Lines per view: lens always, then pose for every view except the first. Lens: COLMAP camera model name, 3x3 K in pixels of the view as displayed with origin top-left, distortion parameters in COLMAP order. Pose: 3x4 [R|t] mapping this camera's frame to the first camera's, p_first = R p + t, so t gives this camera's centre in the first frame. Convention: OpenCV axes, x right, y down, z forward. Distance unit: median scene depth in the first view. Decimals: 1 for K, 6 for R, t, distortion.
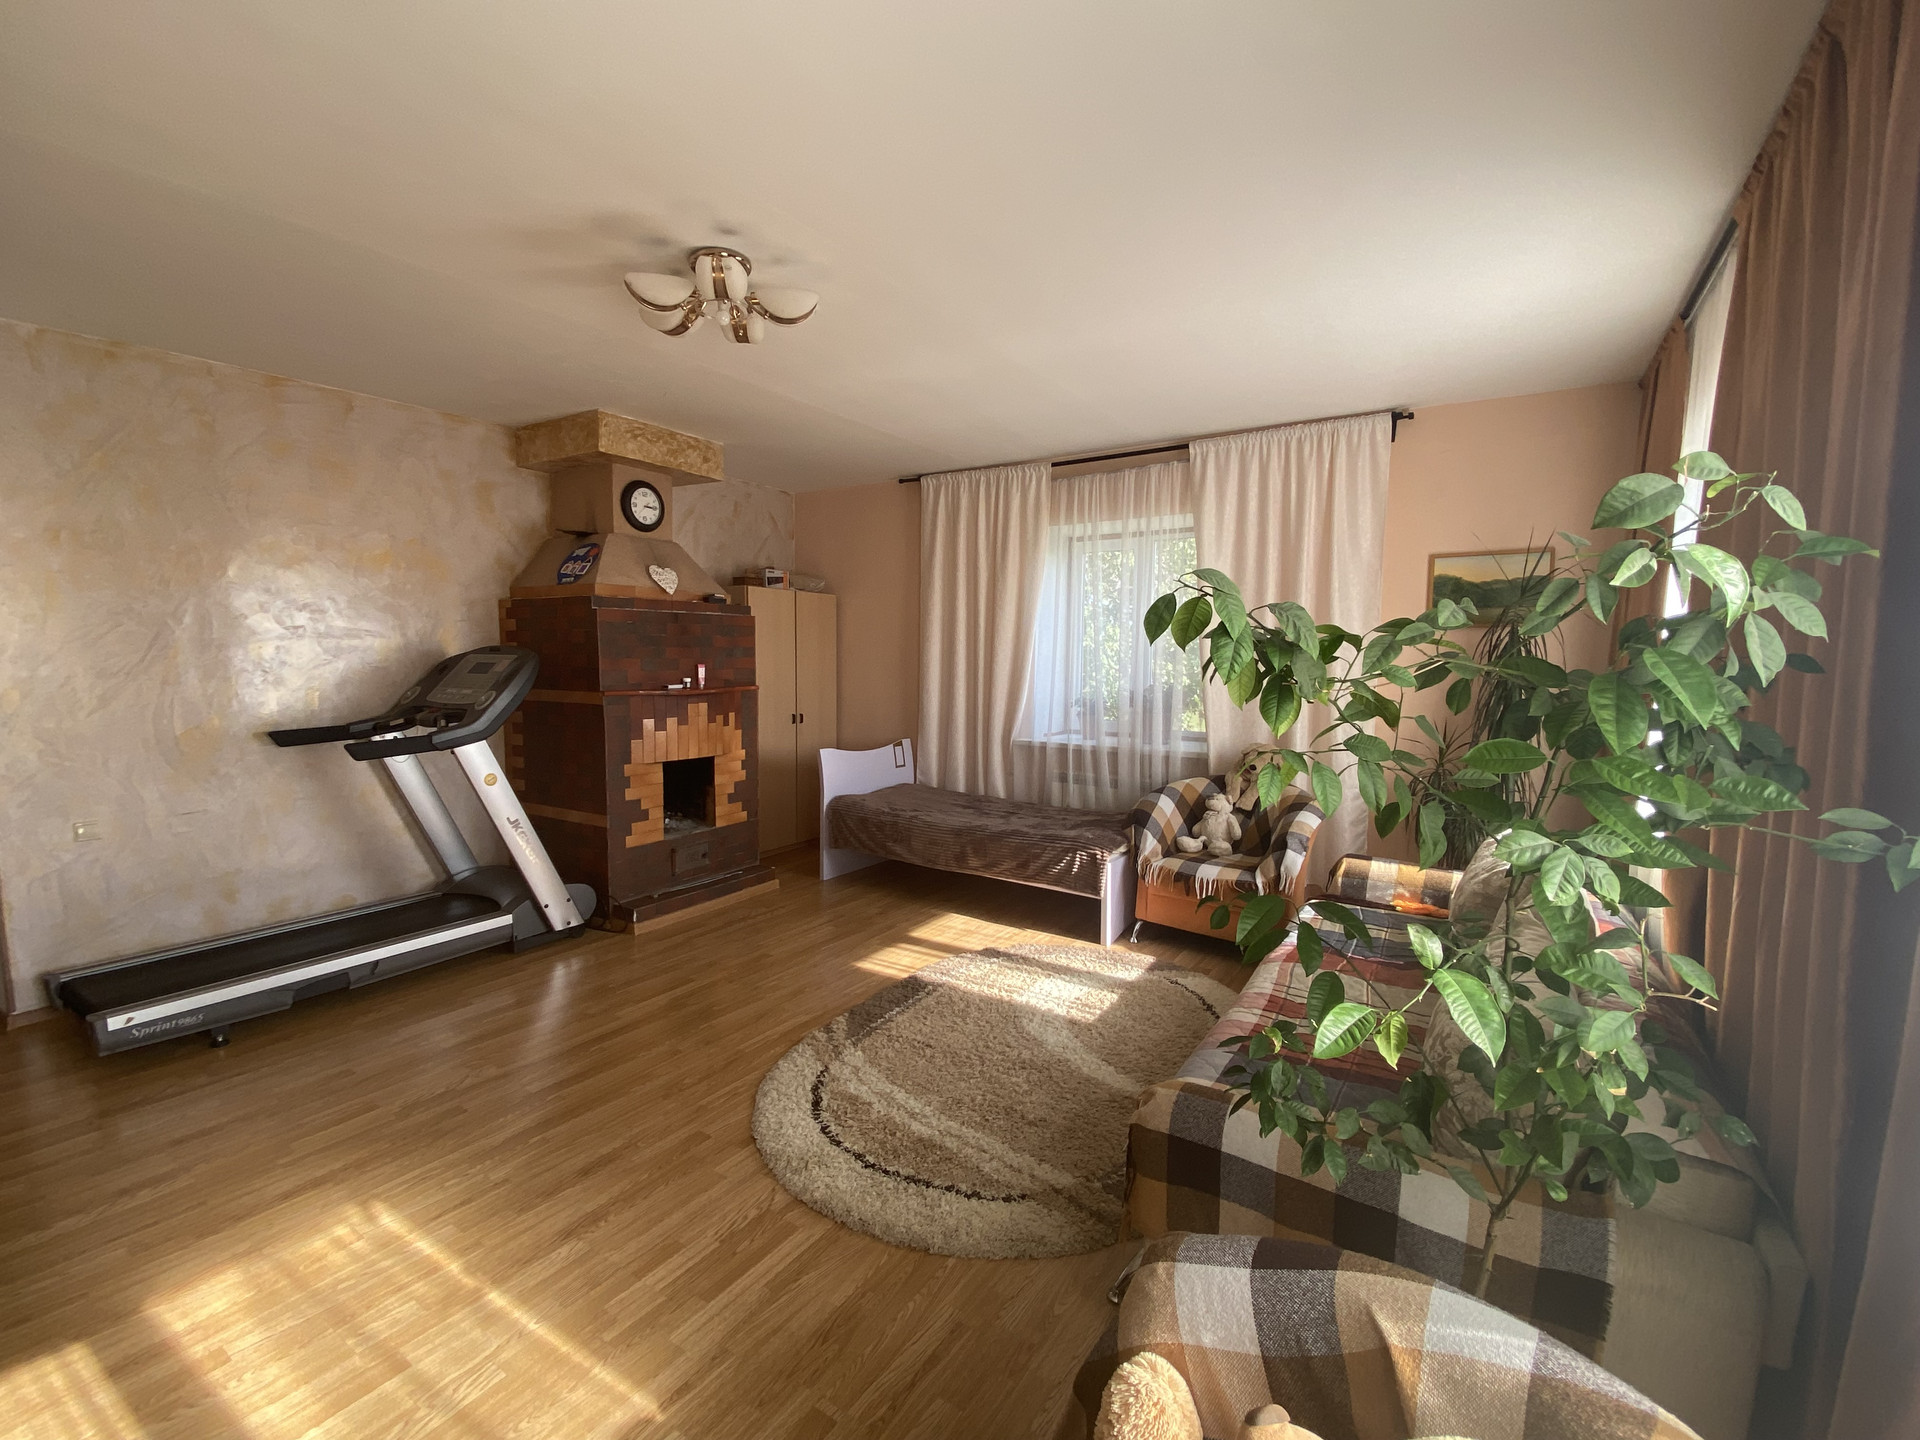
lens RADIAL K [[829.5, 0, 964.8], [0, 829.5, 730.0], [0, 0, 1]] dist [0.025312, -0.001412]
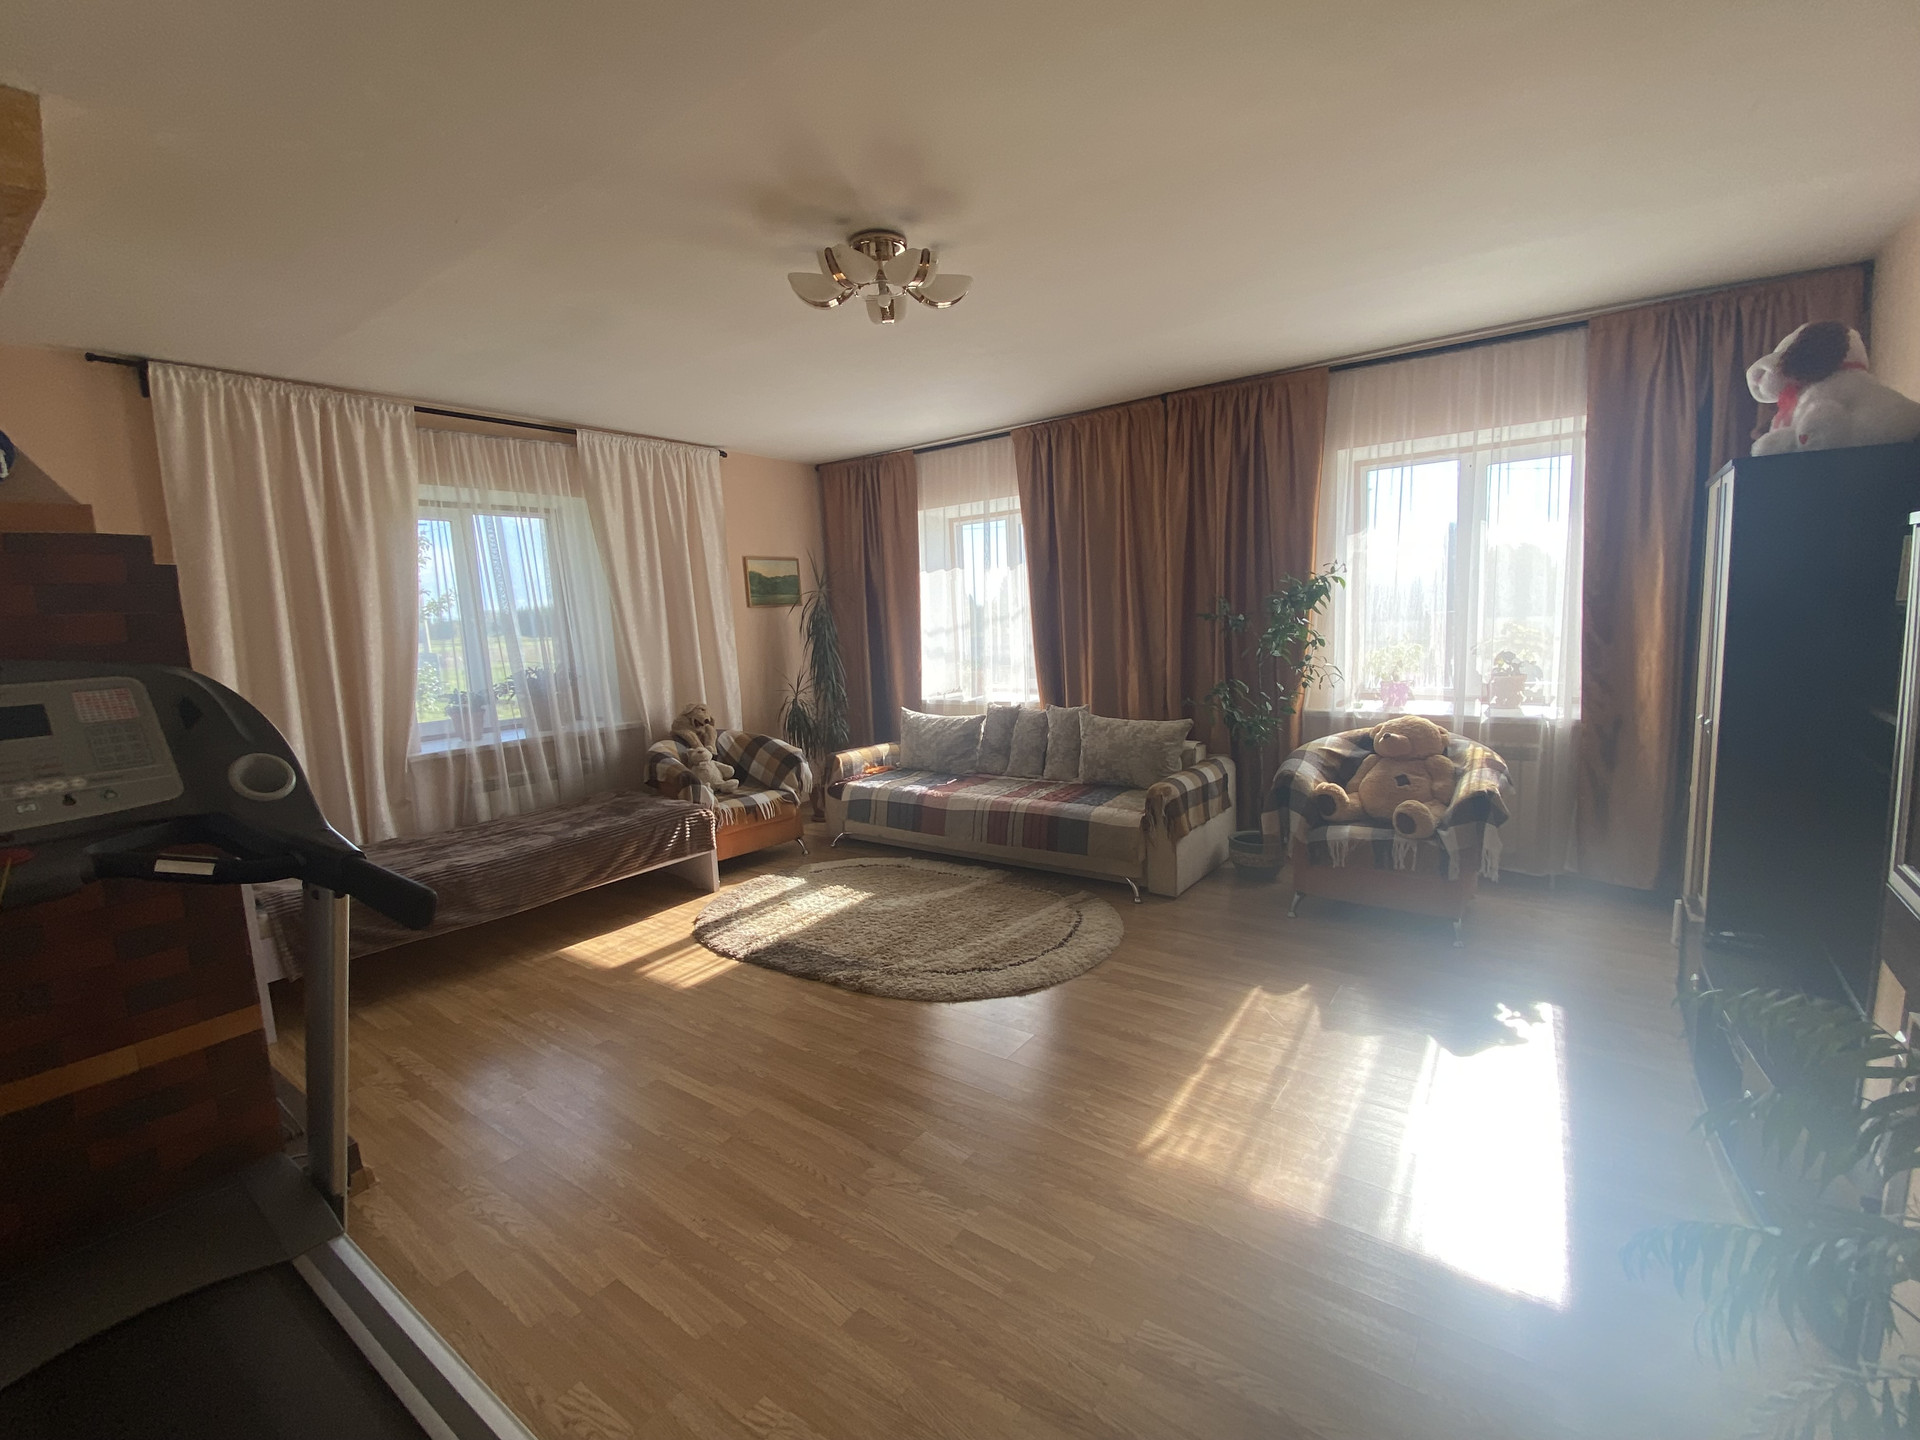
lens RADIAL K [[829.5, 0, 948.3], [0, 829.5, 715.2], [0, 0, 1]] dist [0.025312, -0.001412]
pose [[0.062136, -0.131378, 0.989383, -0.834639], [0.150221, 0.981237, 0.120862, -0.055640], [-0.986698, 0.141116, 0.080706, 0.546370]]
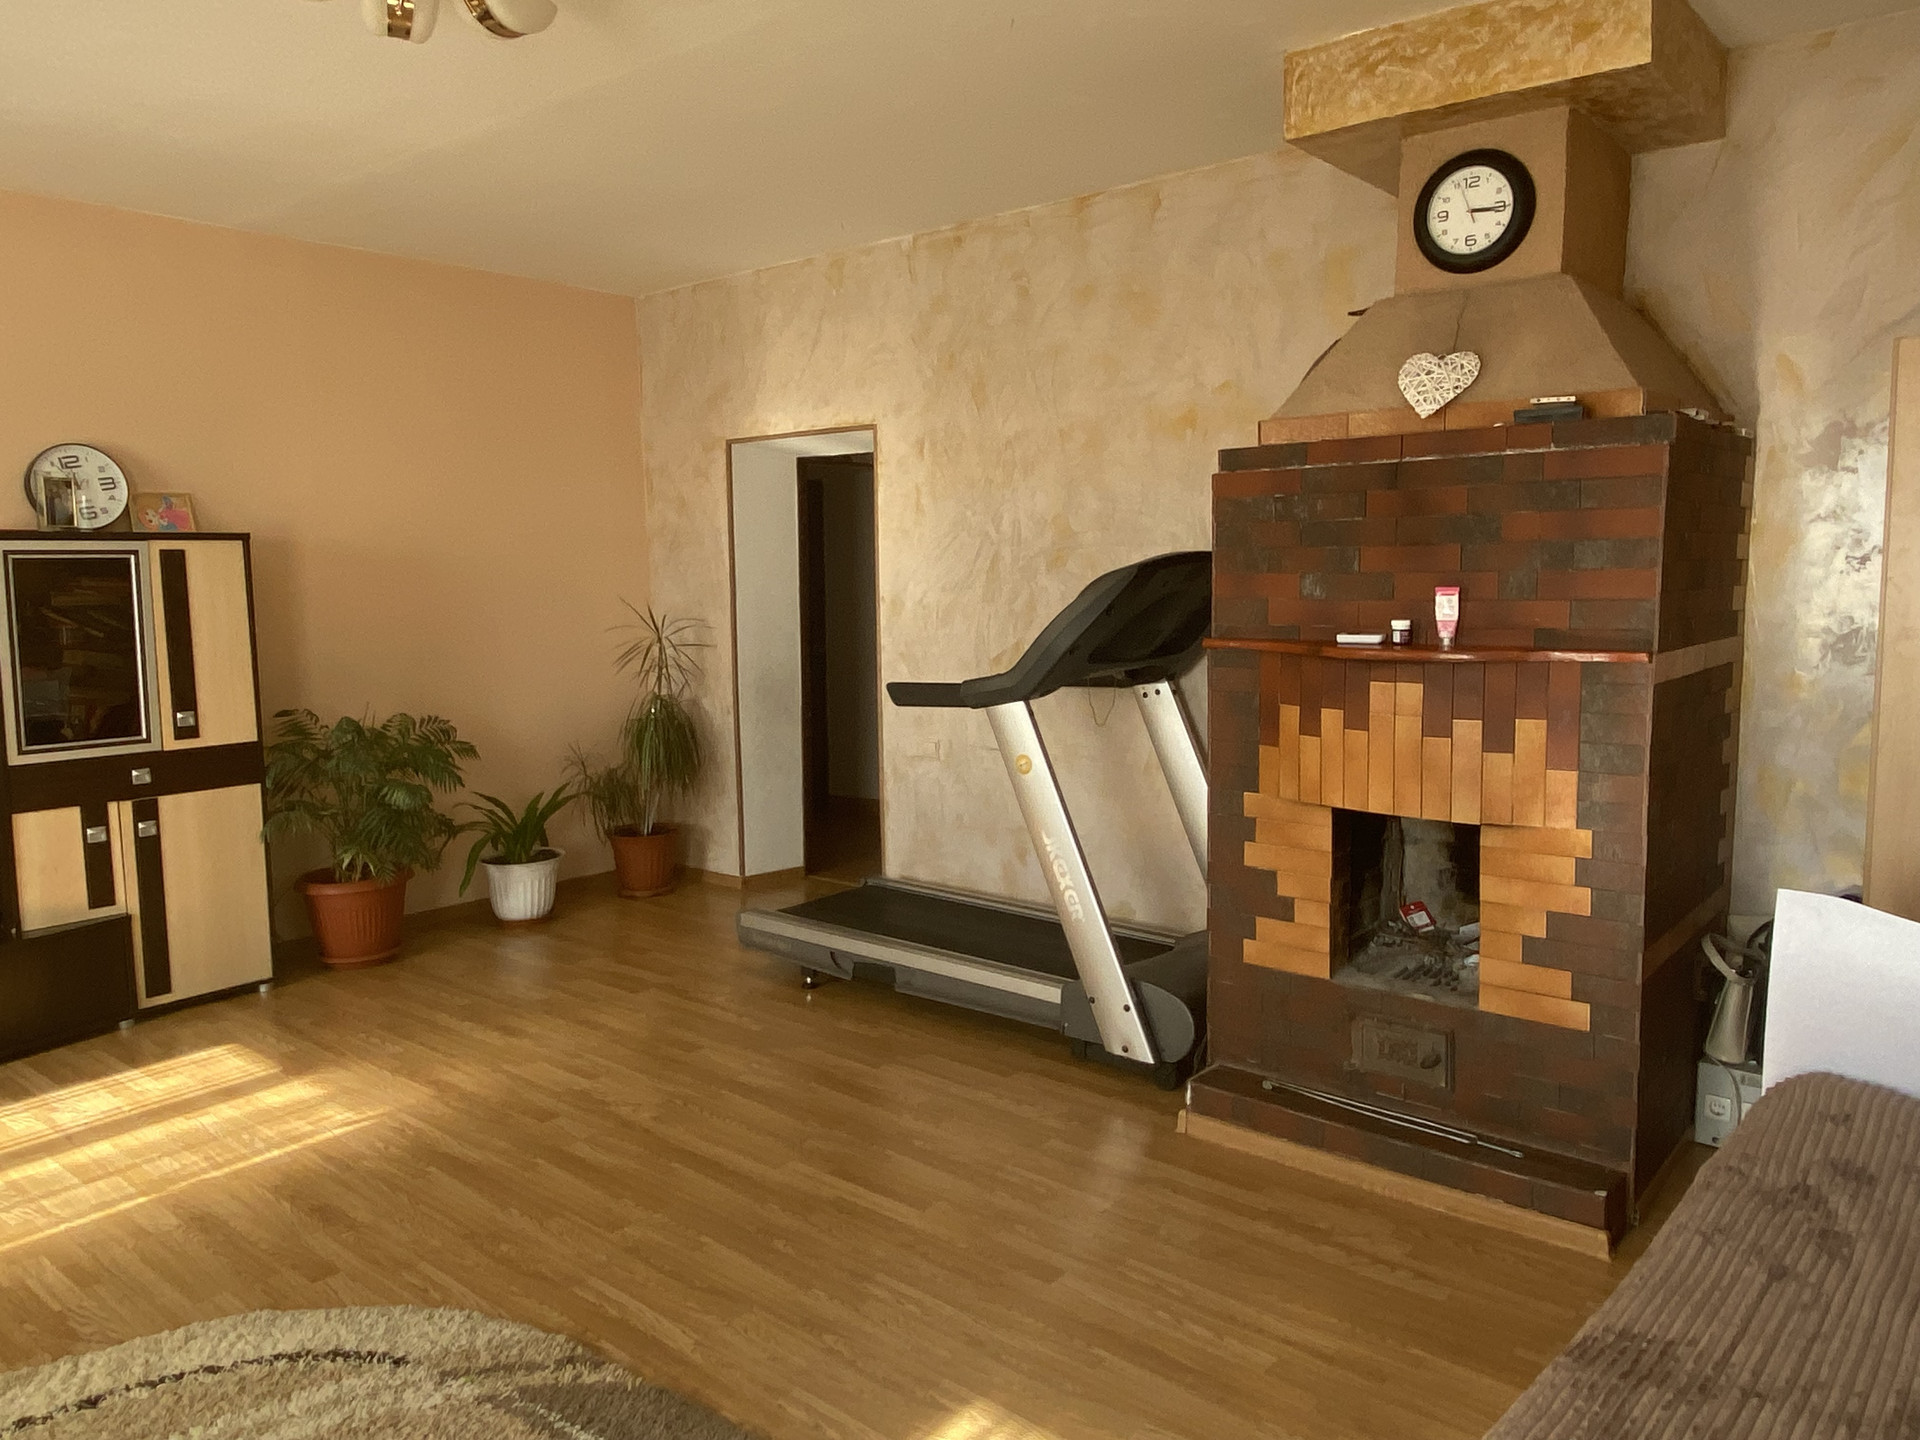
lens RADIAL K [[1375.3, 0, 962.5], [0, 1375.3, 714.2], [0, 0, 1]] dist [0.010421, -0.009223]
pose [[-0.113254, 0.103987, -0.988109, 0.392127], [-0.090254, 0.989320, 0.114459, -0.079060], [0.989458, 0.102144, -0.102659, 0.913266]]
